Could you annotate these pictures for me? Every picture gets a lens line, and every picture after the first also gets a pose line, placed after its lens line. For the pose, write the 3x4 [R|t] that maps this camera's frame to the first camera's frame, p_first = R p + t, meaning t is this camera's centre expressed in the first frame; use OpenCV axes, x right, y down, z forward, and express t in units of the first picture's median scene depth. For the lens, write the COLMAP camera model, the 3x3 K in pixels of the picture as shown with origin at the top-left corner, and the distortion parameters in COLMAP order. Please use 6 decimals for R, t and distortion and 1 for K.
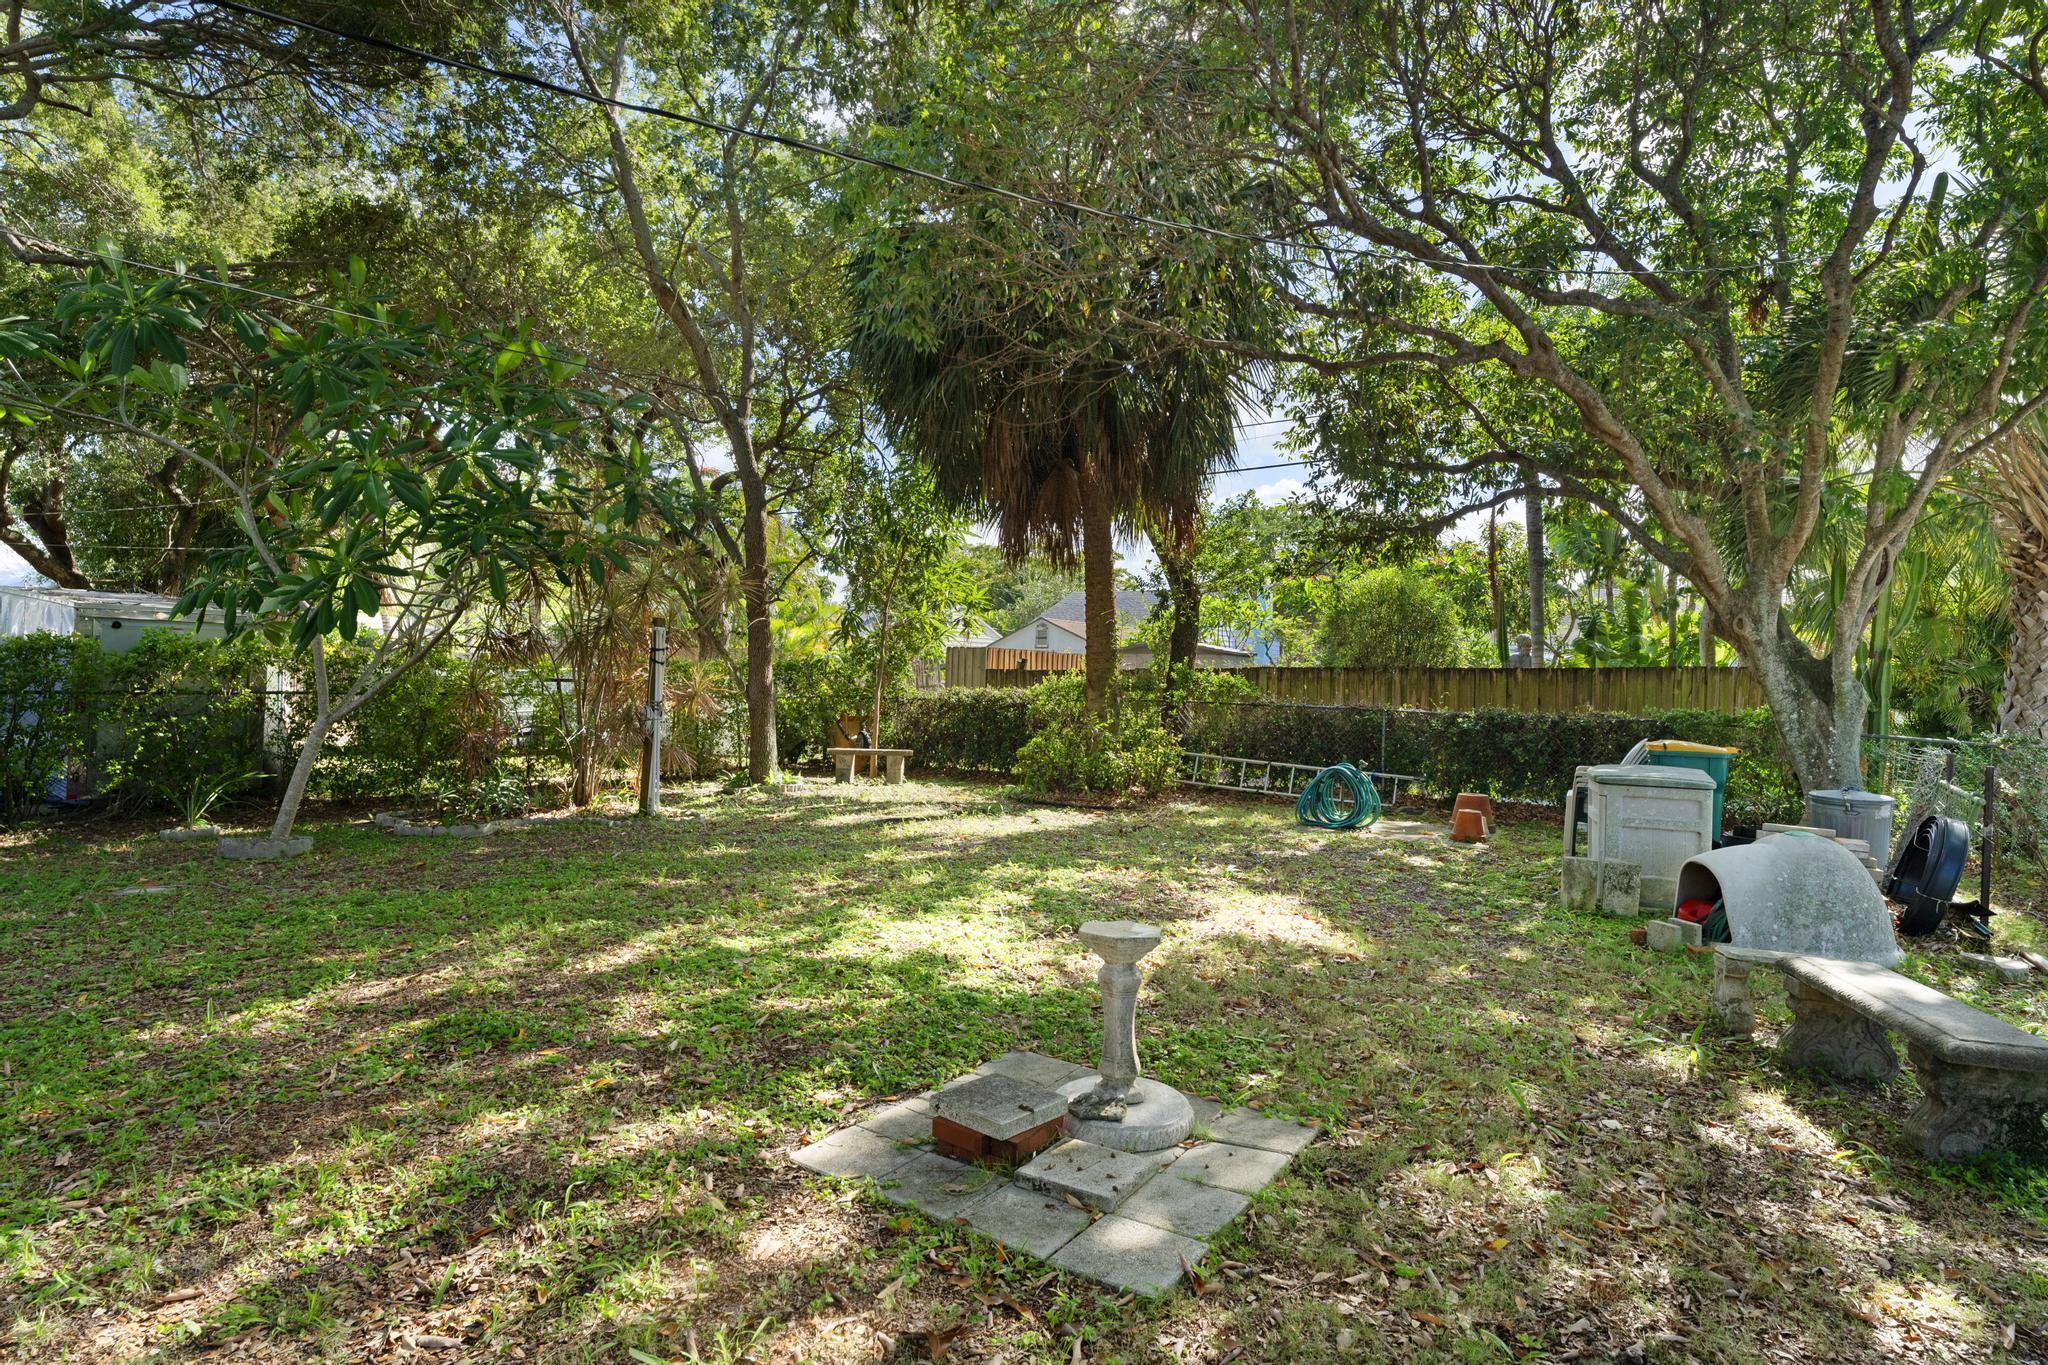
lens RADIAL K [[1061.1, 0, 1024.2], [0, 1061.1, 686.1], [0, 0, 1]] dist [-0.006281, 0.001116]
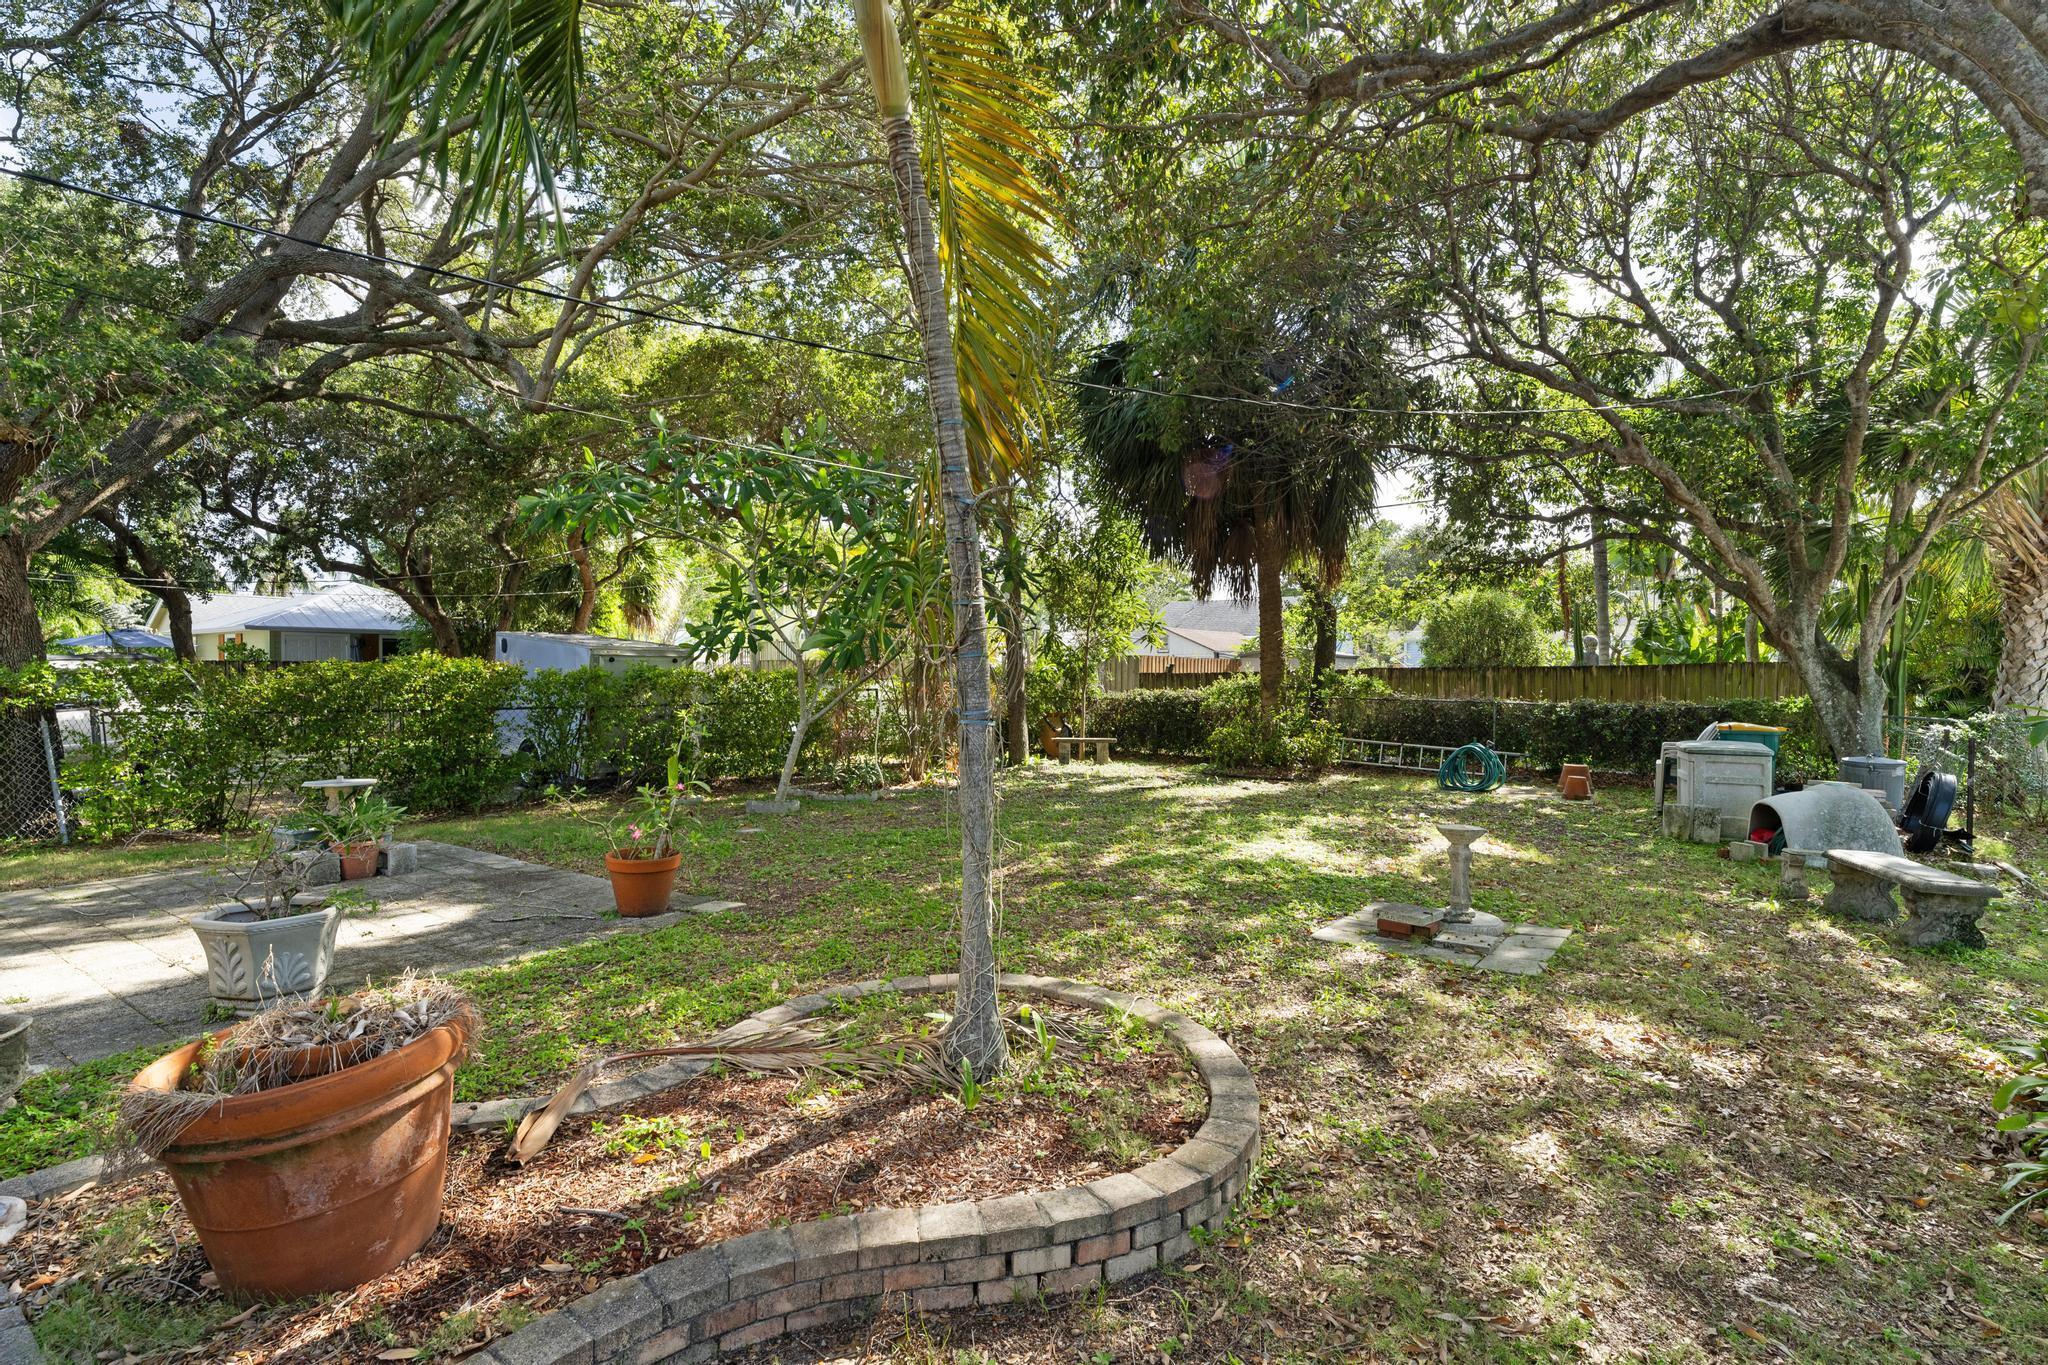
lens RADIAL K [[957.7, 0, 1023.2], [0, 957.7, 684.4], [0, 0, 1]] dist [-0.001720, -0.000449]
pose [[0.997394, -0.018436, -0.069755, -0.189687], [0.018589, 0.999826, 0.001540, -0.014838], [0.069714, -0.002833, 0.997563, -0.257931]]
